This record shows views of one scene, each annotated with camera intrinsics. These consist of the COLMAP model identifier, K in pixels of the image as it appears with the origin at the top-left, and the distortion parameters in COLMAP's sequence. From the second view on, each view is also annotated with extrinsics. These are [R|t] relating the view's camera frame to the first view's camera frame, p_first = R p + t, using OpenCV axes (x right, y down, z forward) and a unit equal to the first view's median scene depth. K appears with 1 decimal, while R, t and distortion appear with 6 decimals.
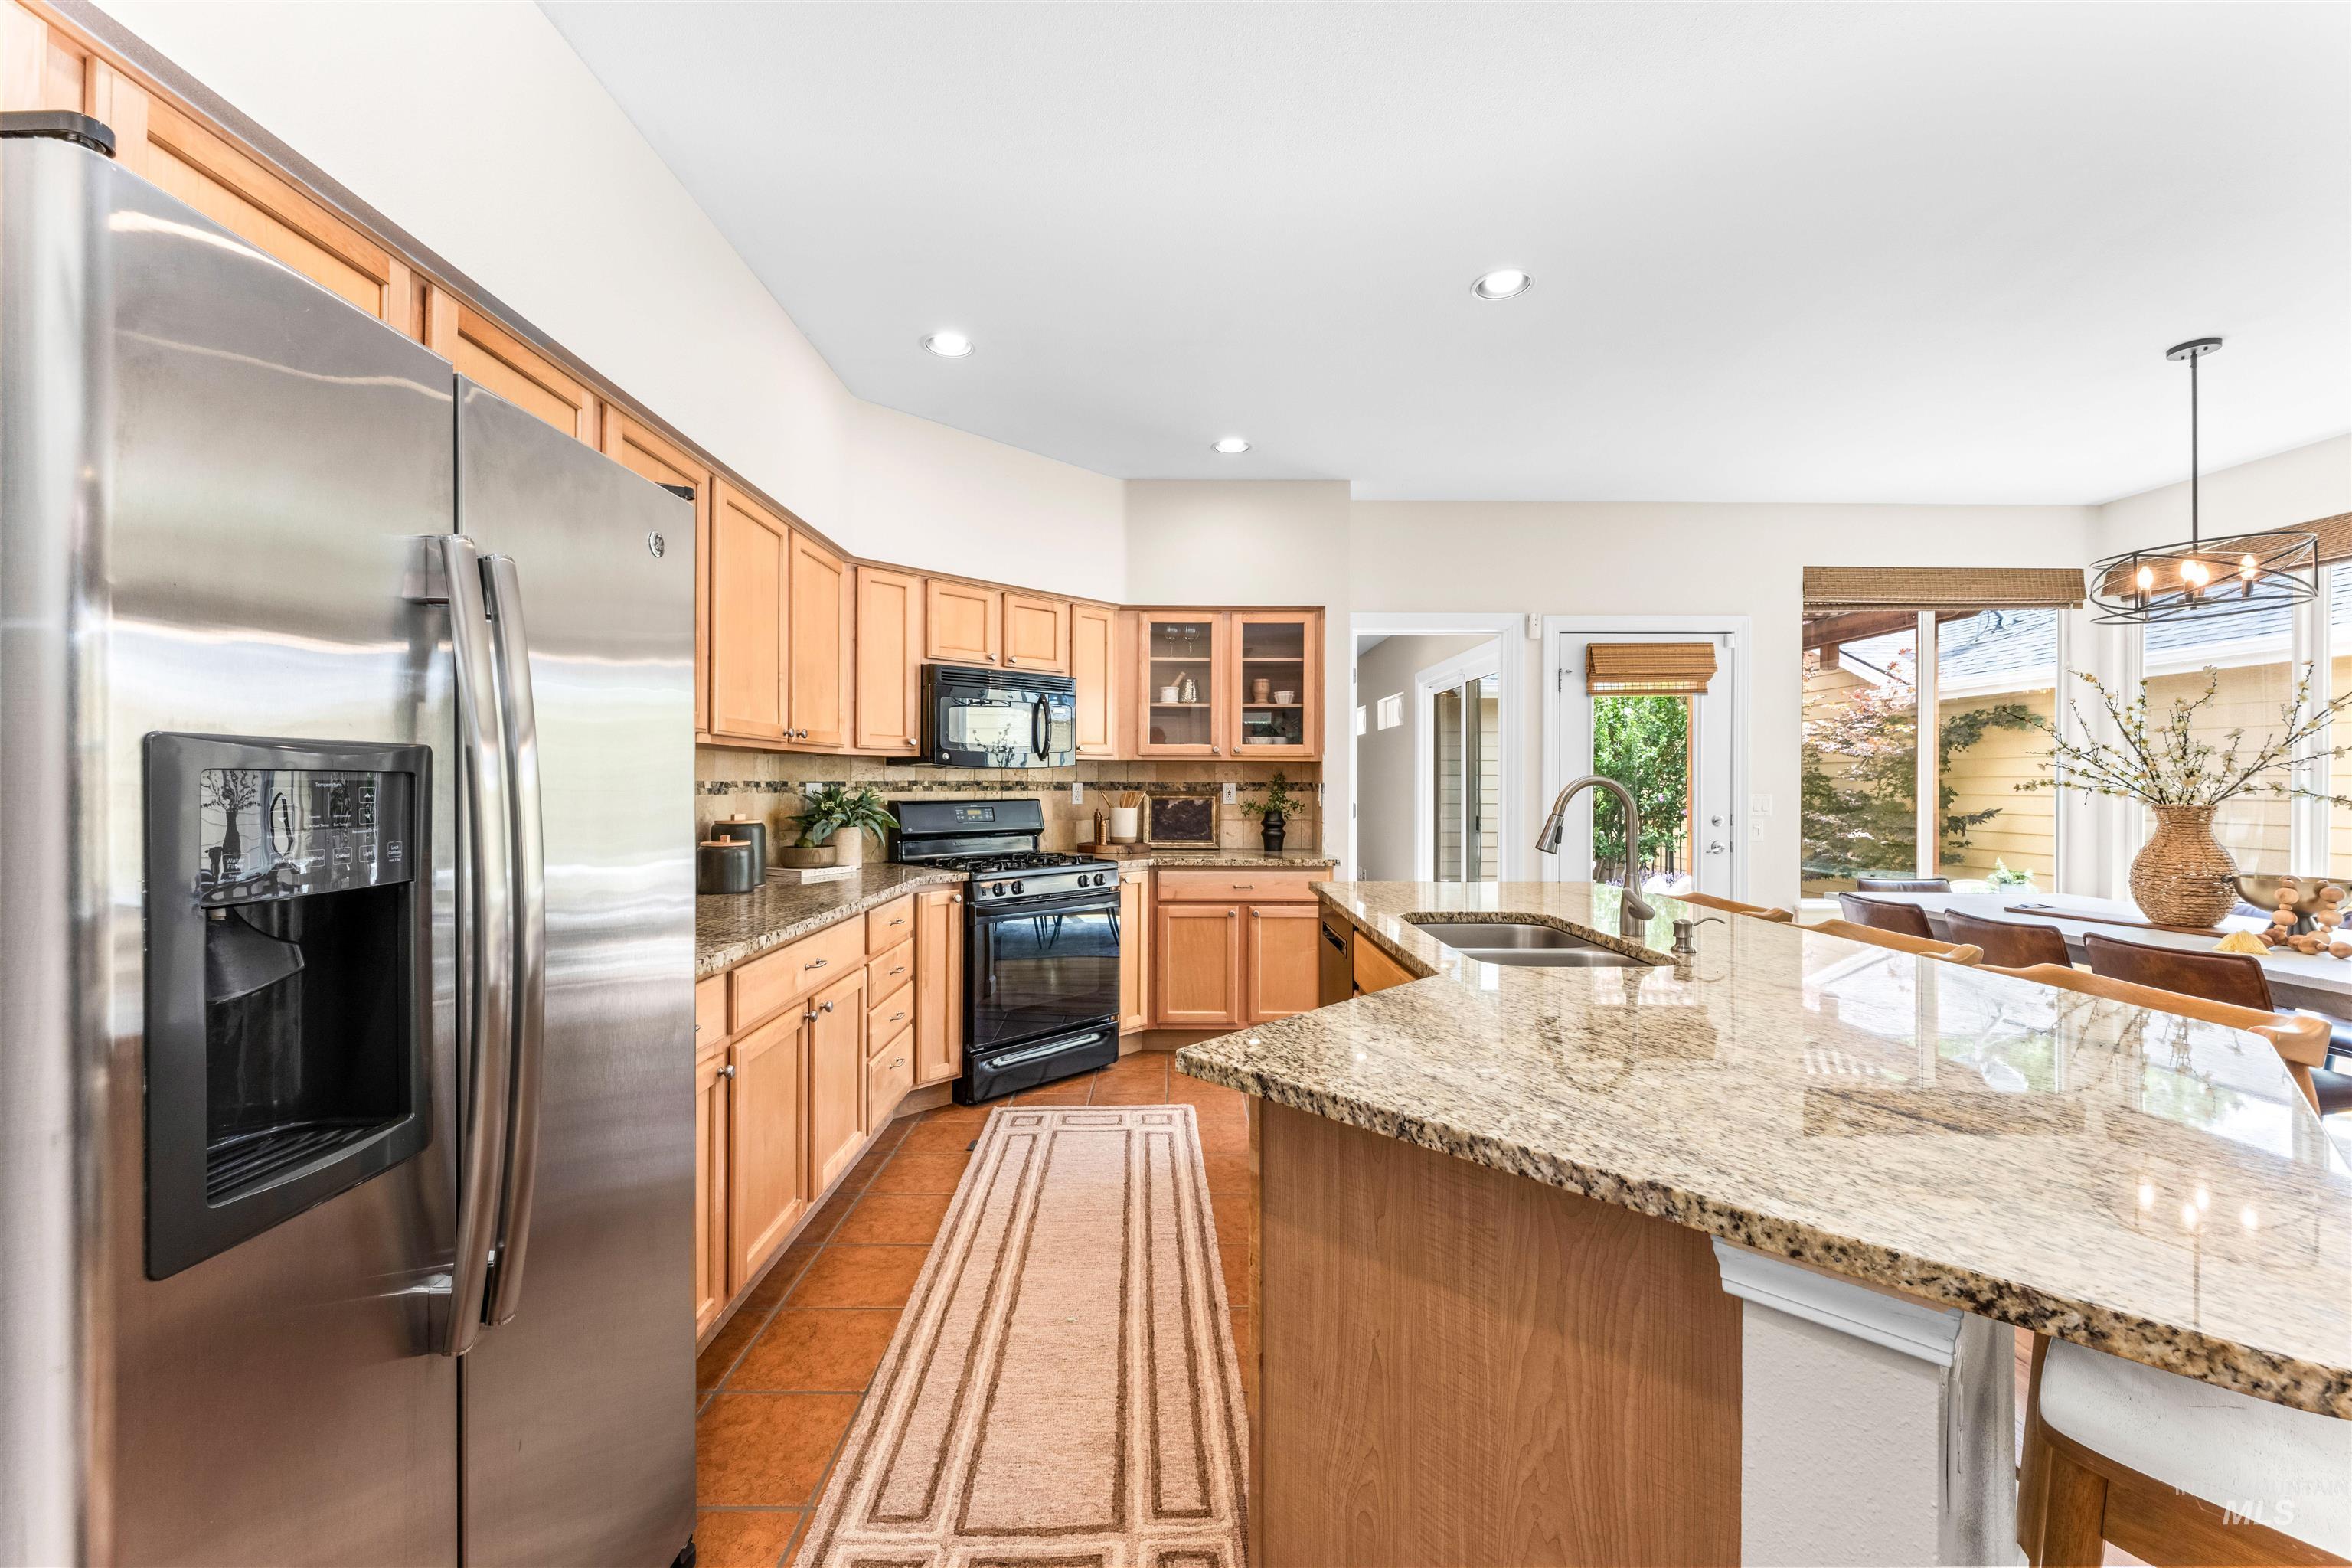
lens RADIAL K [[929.2, 0, 1176.0], [0, 929.2, 784.0], [0, 0, 1]] dist [-0.000076, -0.000475]
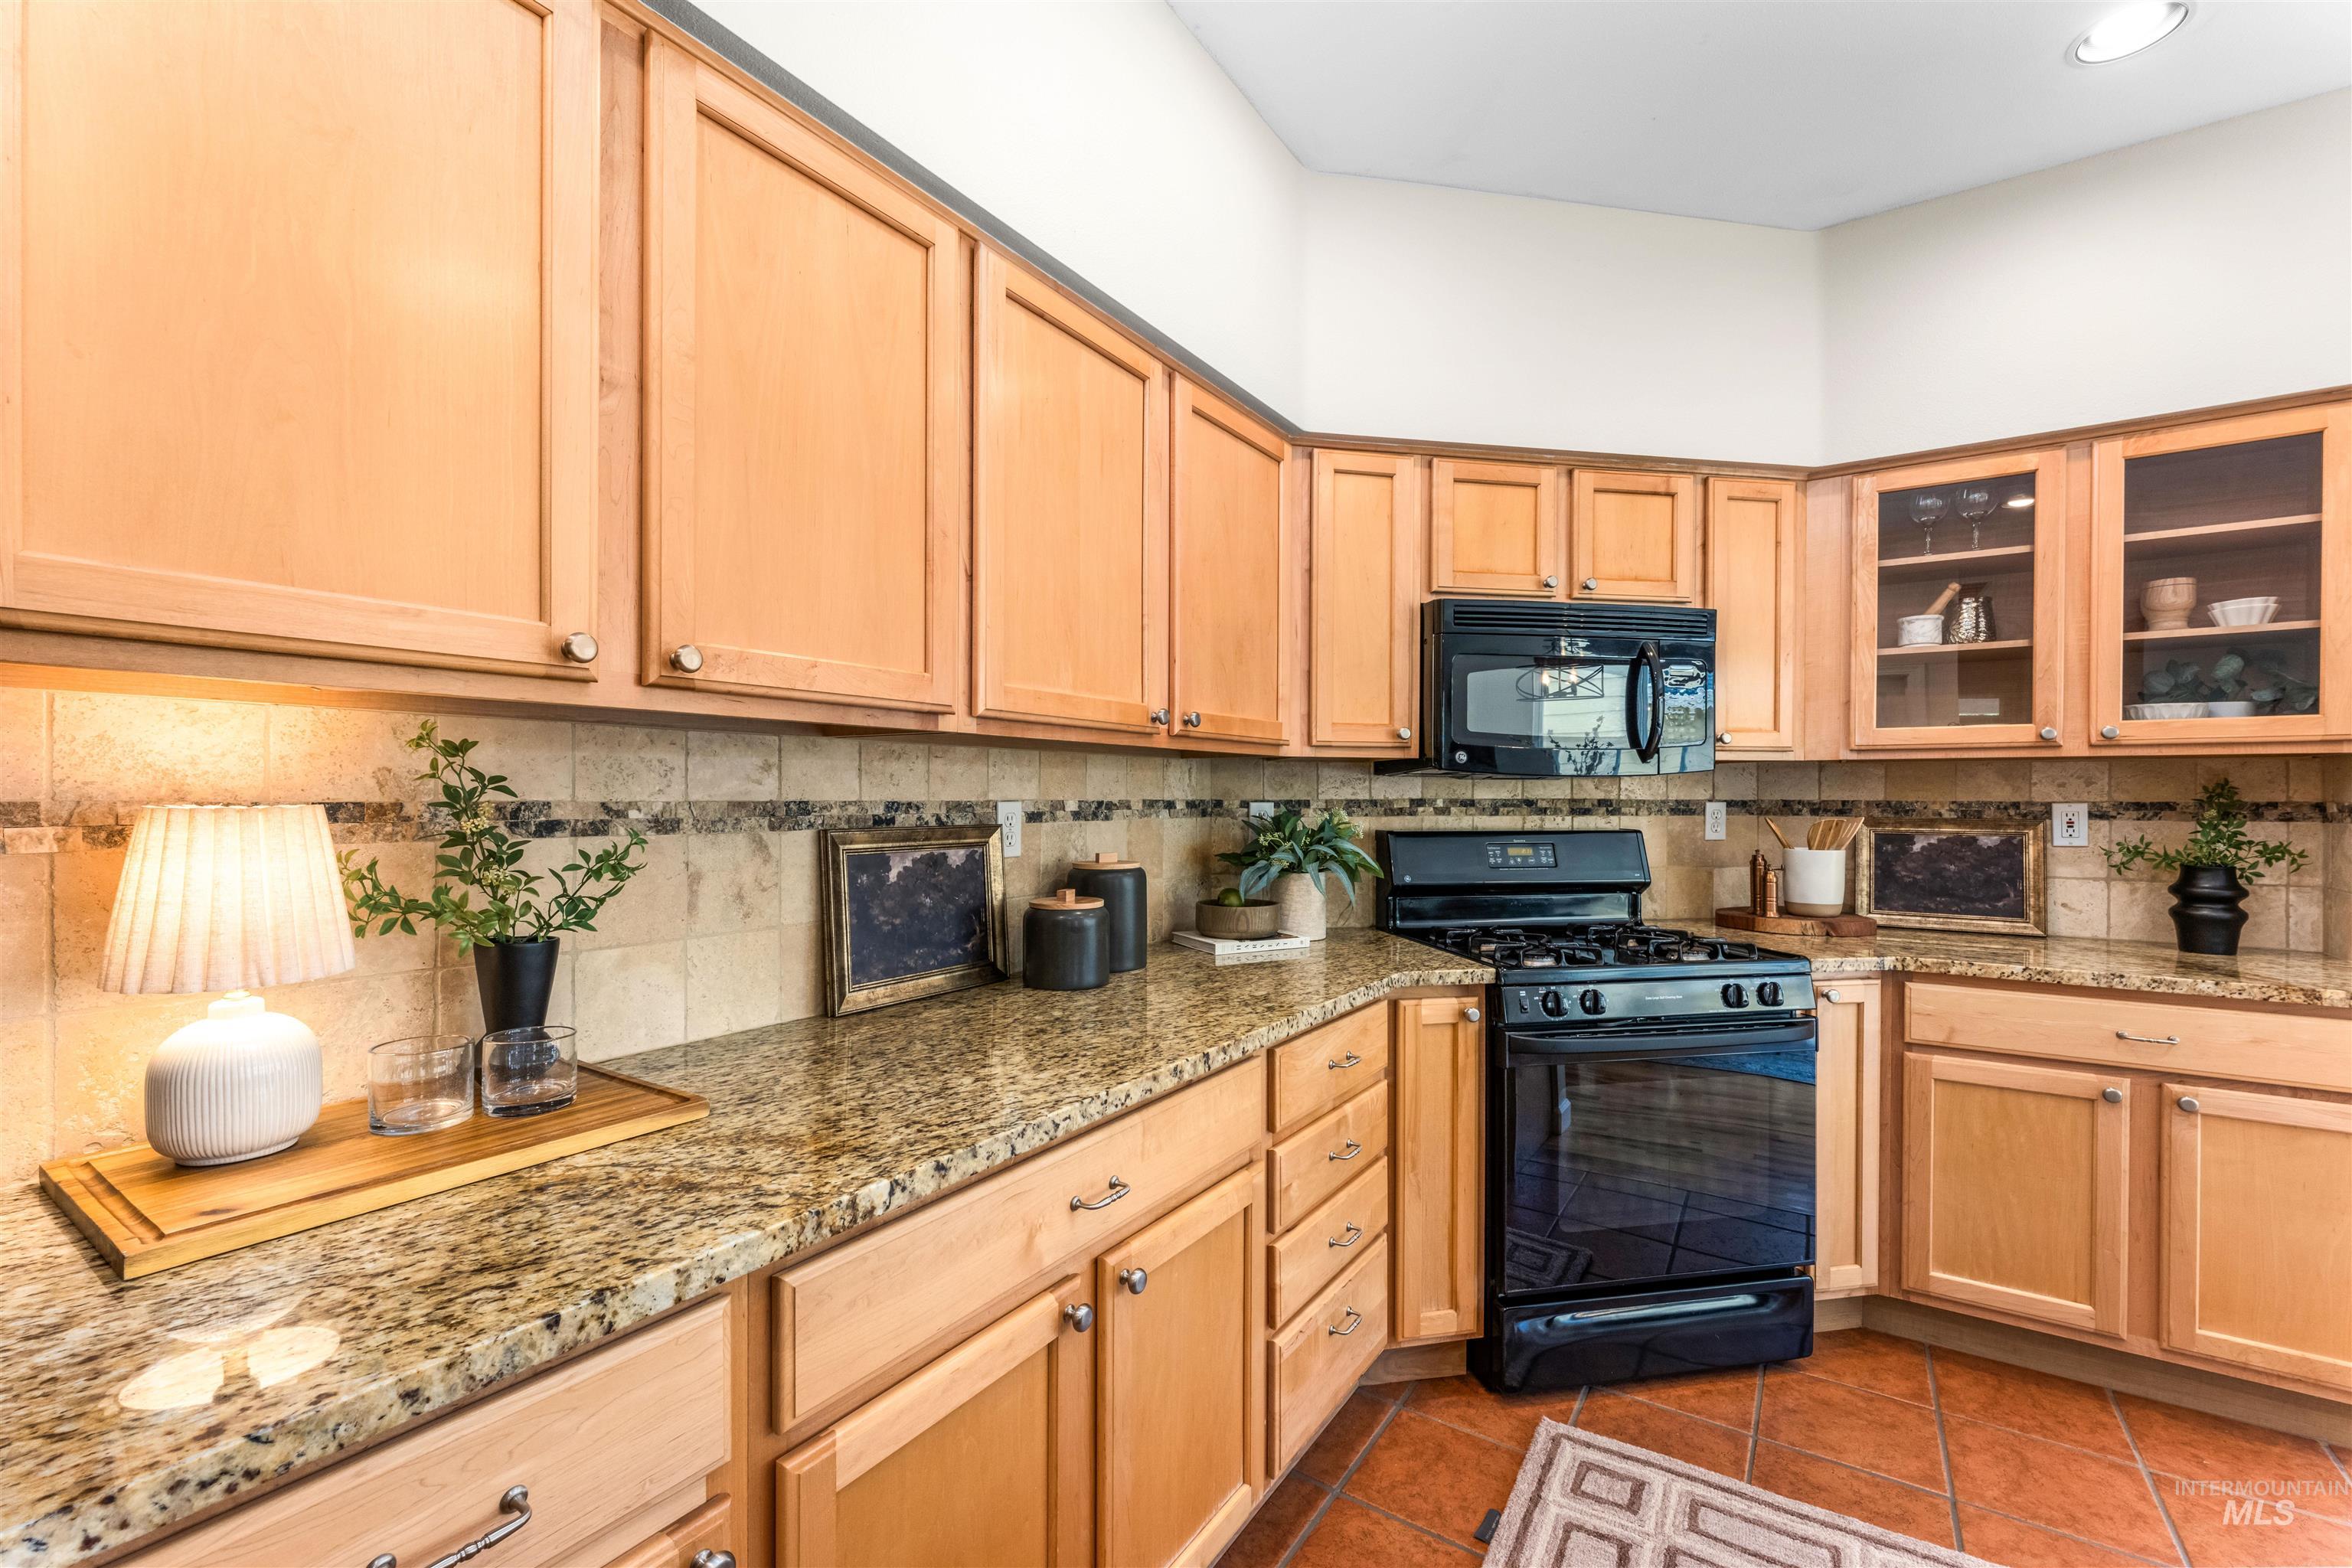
lens RADIAL K [[985.7, 0, 1164.4], [0, 985.7, 800.0], [0, 0, 1]] dist [0.001525, 0.000151]
pose [[0.823091, 0.000830, -0.567908, -0.045646], [-0.001013, 0.999999, -0.000006, -0.002353], [0.567908, 0.000580, 0.823092, 0.346655]]
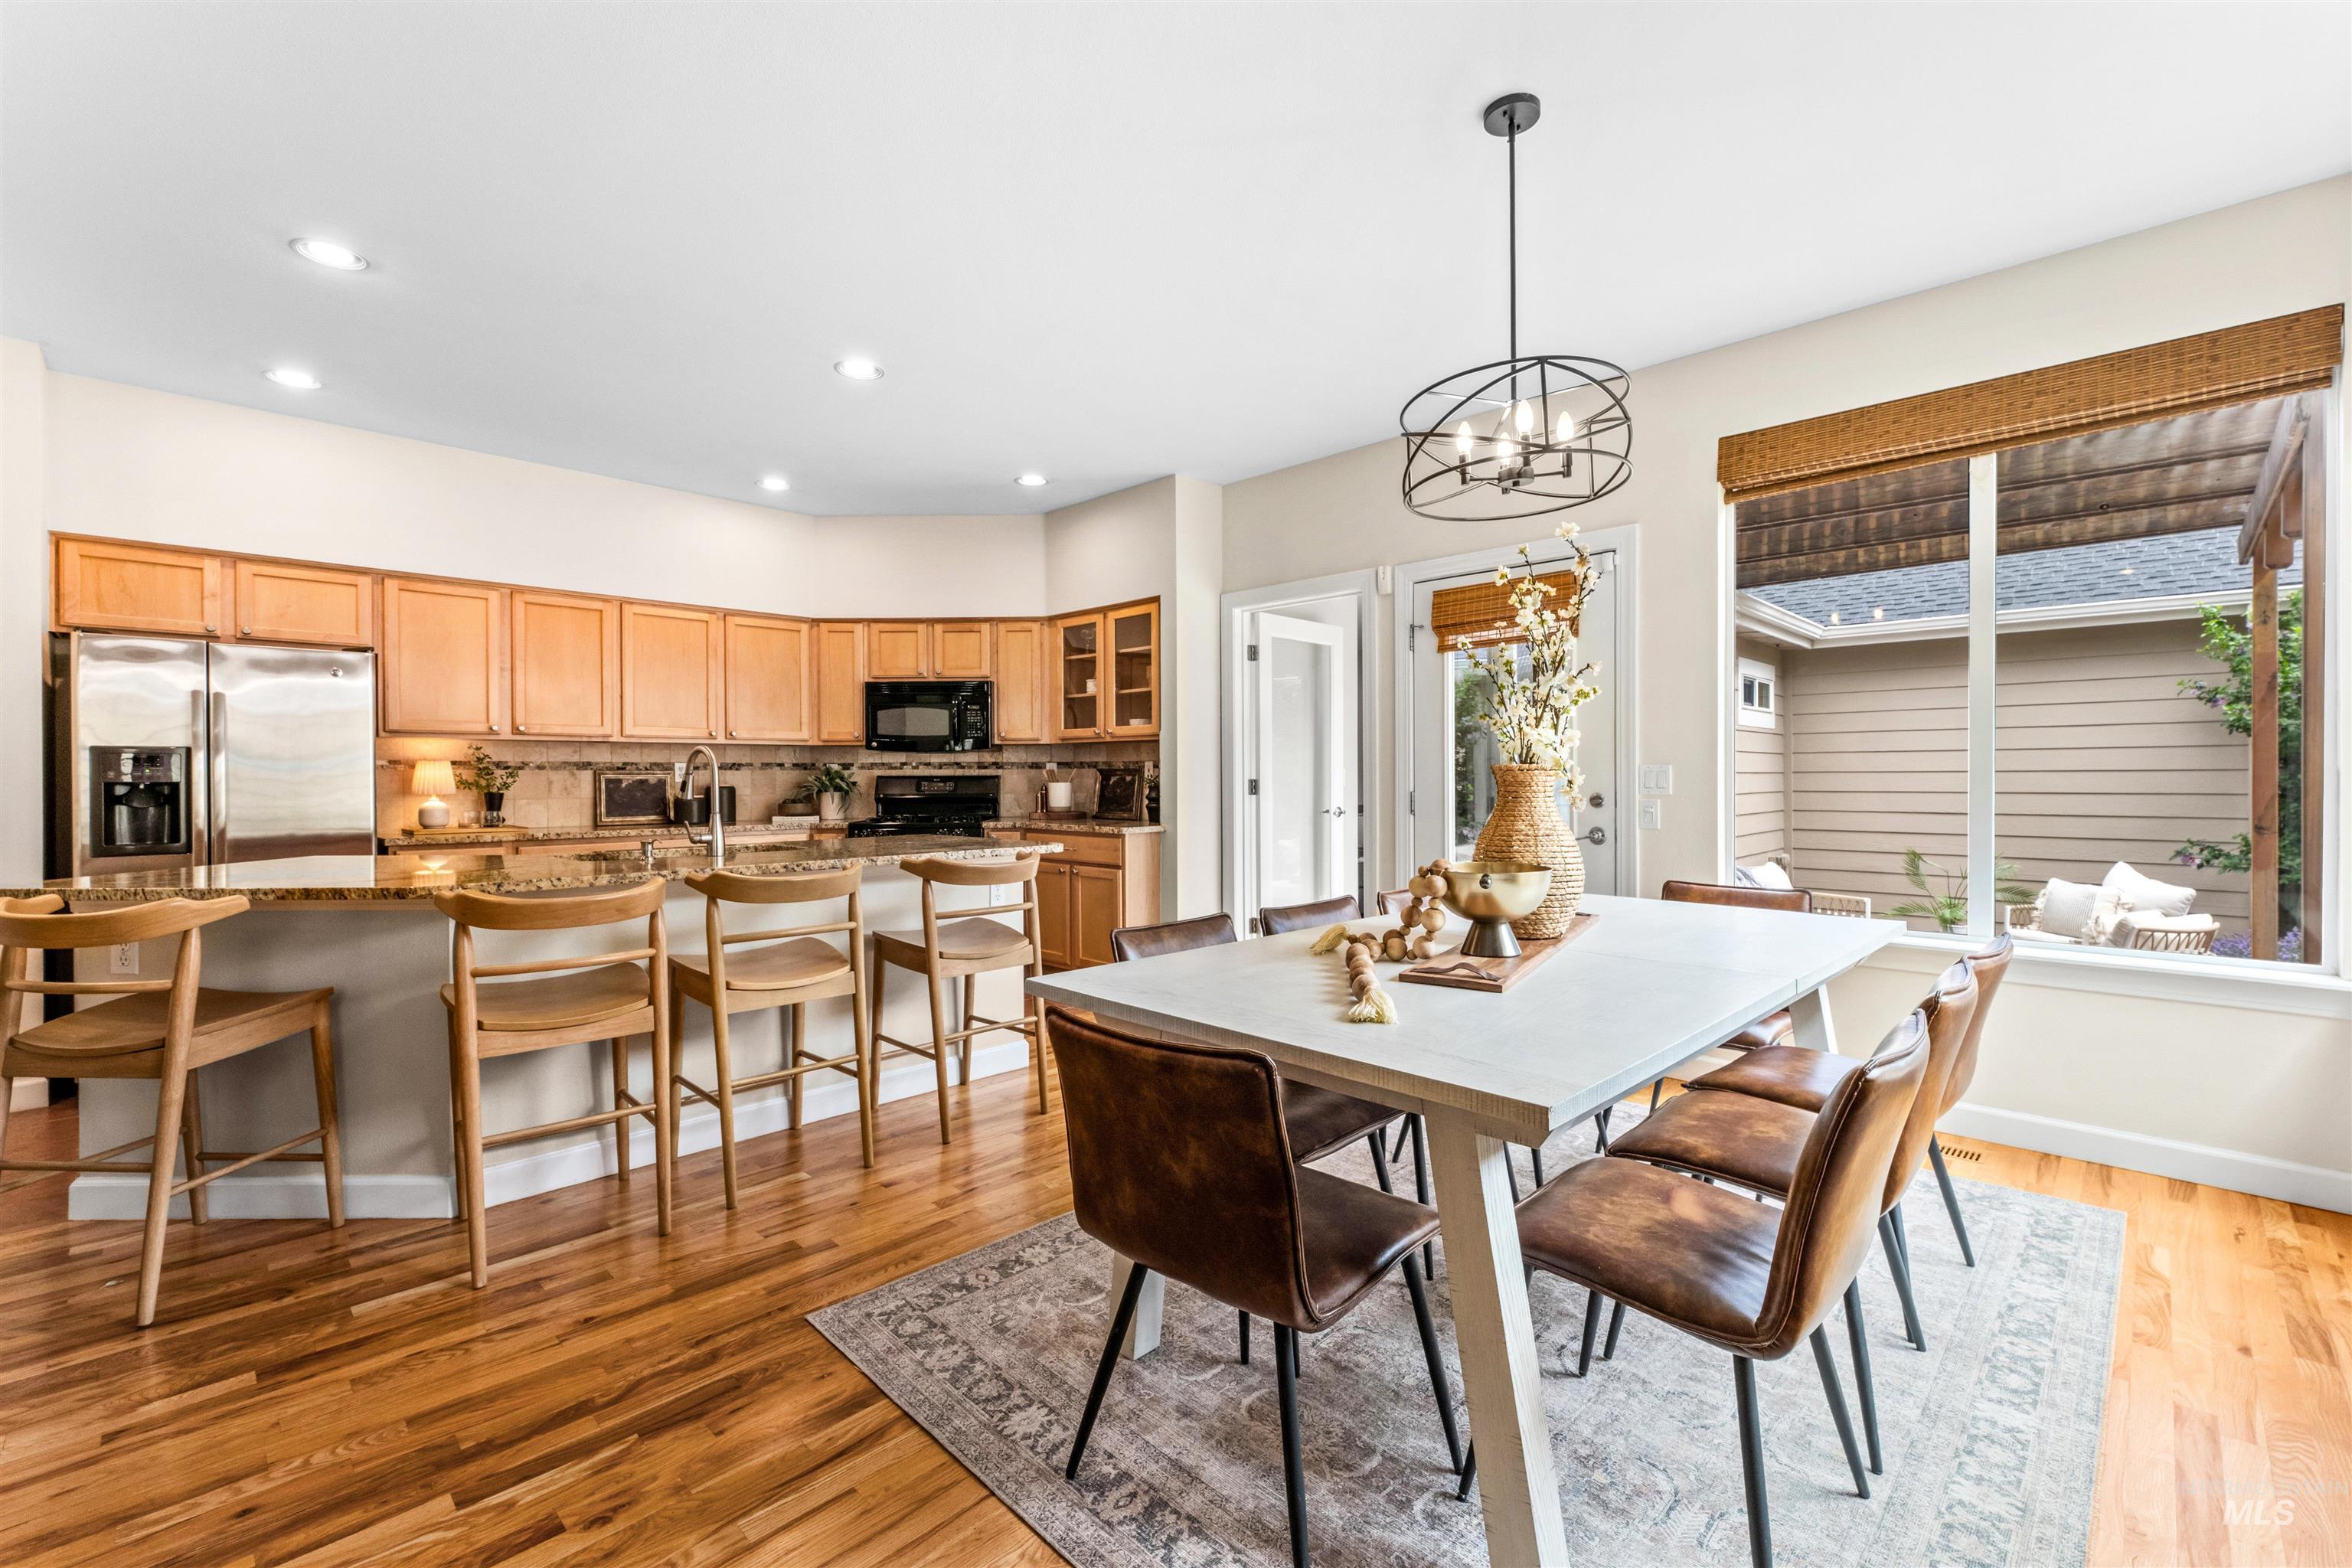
lens RADIAL K [[993.1, 0, 1176.0], [0, 993.1, 784.0], [0, 0, 1]] dist [0.000094, 0.000186]
pose [[0.708807, 0.000115, -0.705402, 1.056109], [0.004846, 0.999976, 0.005032, 0.023837], [0.705386, -0.006985, 0.708789, 0.205379]]
